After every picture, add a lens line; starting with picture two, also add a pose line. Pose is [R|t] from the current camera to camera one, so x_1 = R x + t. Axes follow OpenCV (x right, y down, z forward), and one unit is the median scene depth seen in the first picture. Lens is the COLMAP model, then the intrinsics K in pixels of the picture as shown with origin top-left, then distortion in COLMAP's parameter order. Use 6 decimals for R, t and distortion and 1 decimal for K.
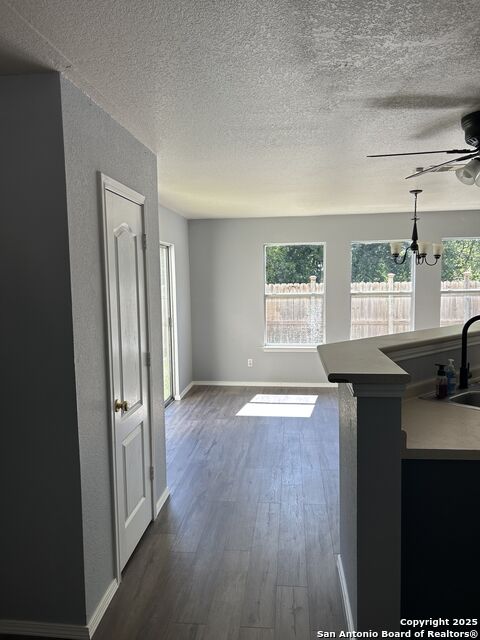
lens RADIAL K [[483.5, 0, 239.7], [0, 483.5, 321.6], [0, 0, 1]] dist [0.052395, -0.044441]
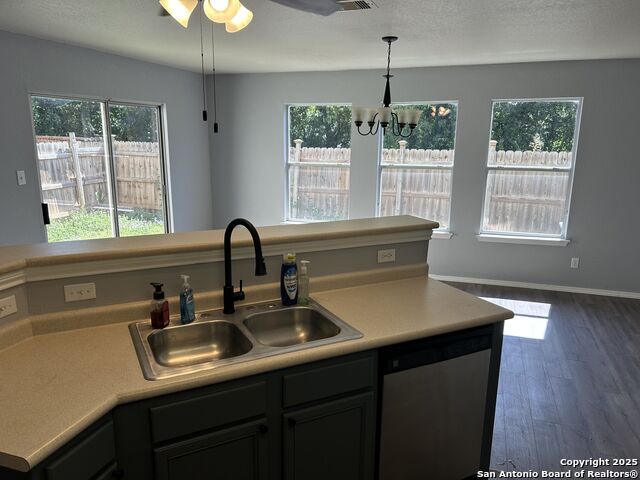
lens RADIAL K [[483.5, 0, 319.6], [0, 483.5, 242.6], [0, 0, 1]] dist [0.052395, -0.044441]
pose [[0.974181, 0.072884, -0.213681, 0.355878], [-0.044846, 0.990068, 0.133248, -0.037026], [0.221270, -0.120225, 0.967774, 0.154663]]
